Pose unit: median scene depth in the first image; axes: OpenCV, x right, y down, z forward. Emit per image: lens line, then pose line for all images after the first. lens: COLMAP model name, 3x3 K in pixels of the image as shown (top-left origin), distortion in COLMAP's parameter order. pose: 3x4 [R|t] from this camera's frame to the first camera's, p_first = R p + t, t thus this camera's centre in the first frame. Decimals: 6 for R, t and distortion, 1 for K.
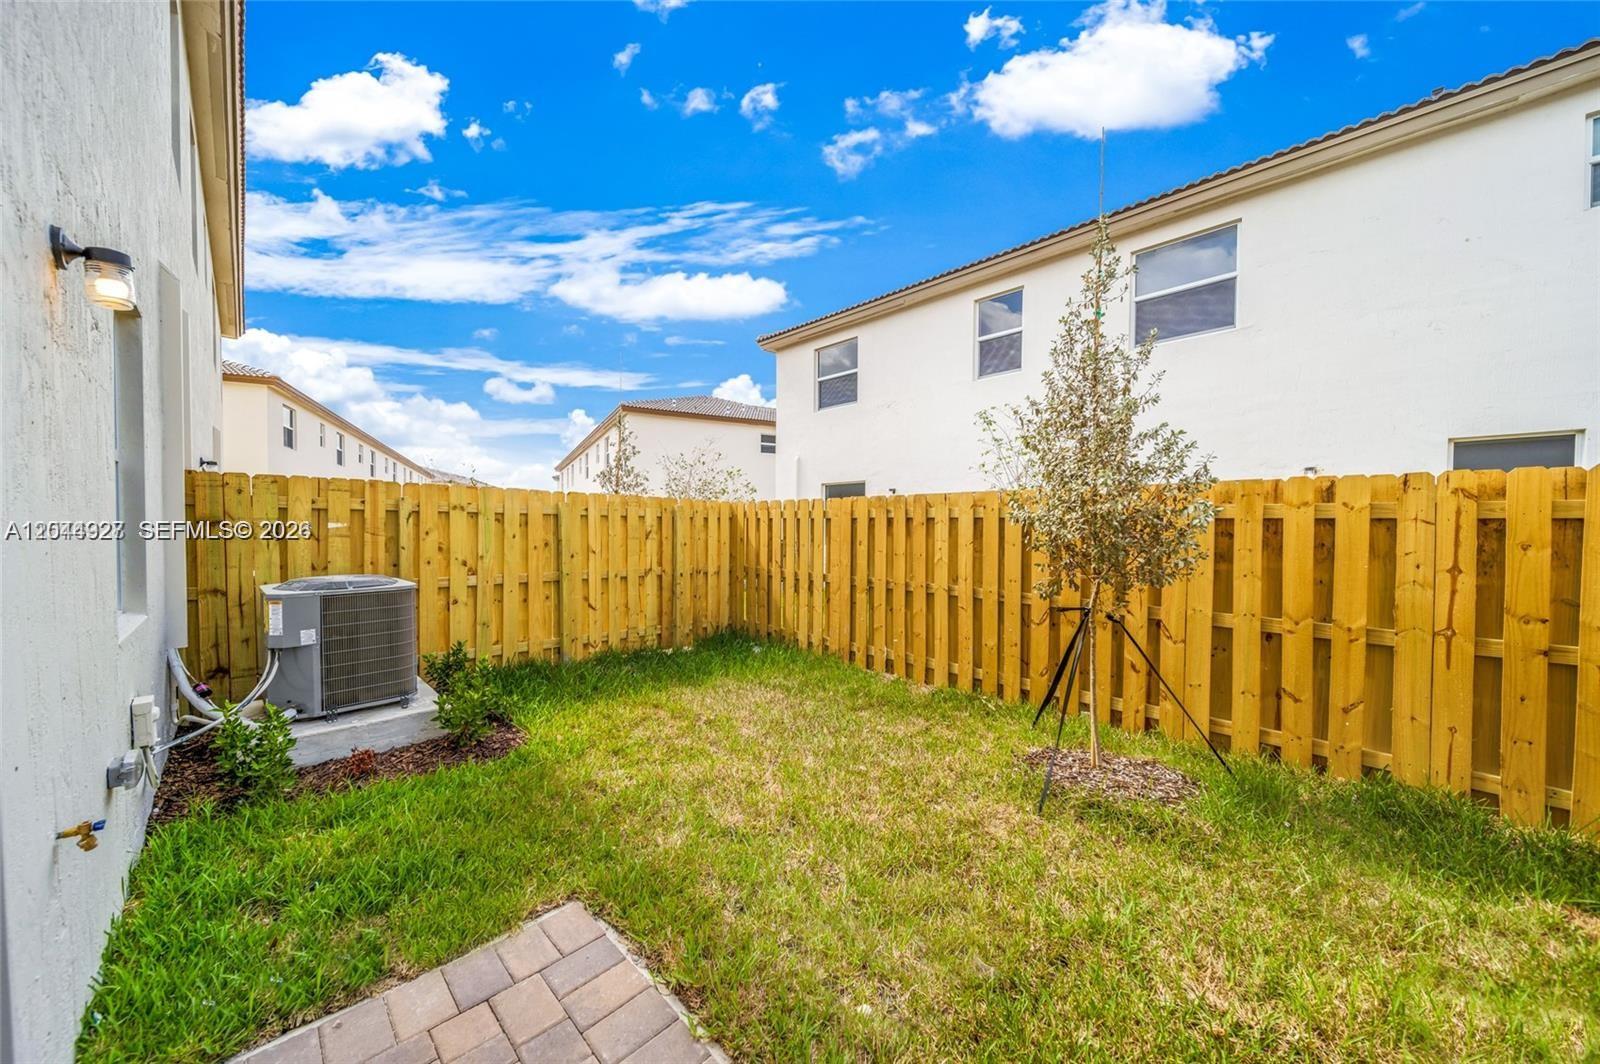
lens RADIAL K [[560.0, 0, 799.7], [0, 560.0, 542.6], [0, 0, 1]] dist [0.002153, -0.002039]
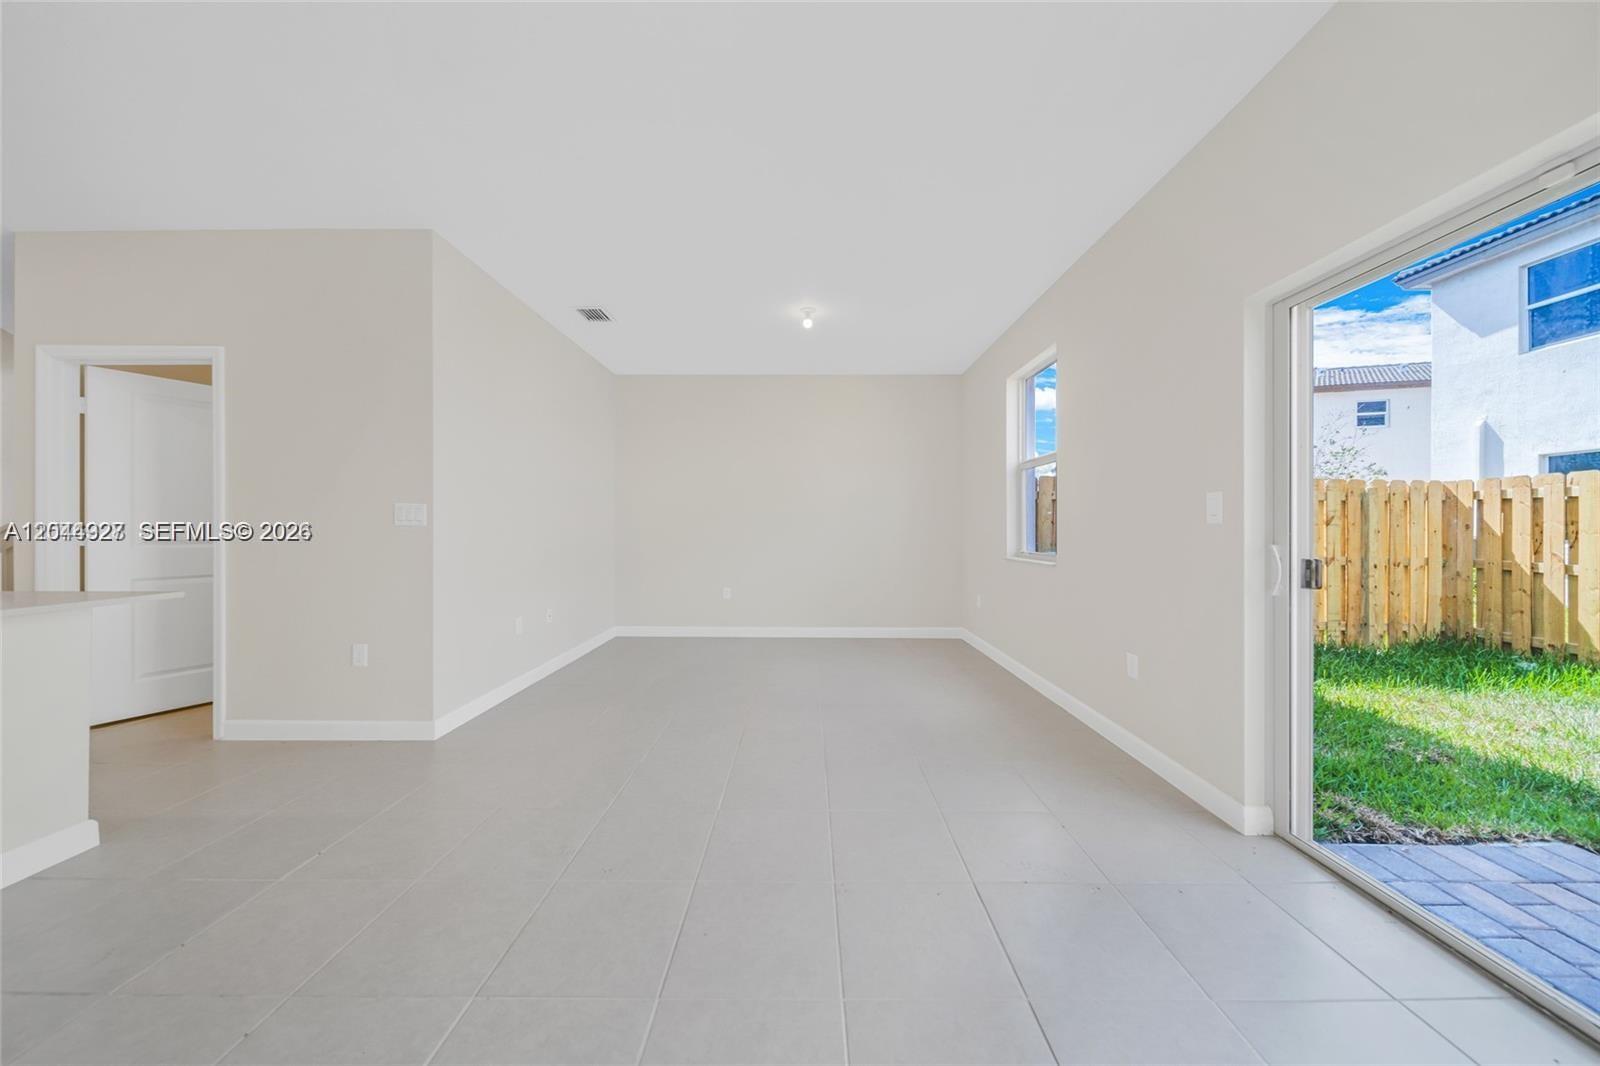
lens RADIAL K [[560.0, 0, 815.3], [0, 560.0, 529.2], [0, 0, 1]] dist [0.002153, -0.002039]
pose [[0.705688, -0.004592, -0.708508, -0.207636], [-0.015606, 0.999636, -0.022023, 0.032378], [0.708351, 0.026599, 0.705359, -0.235981]]
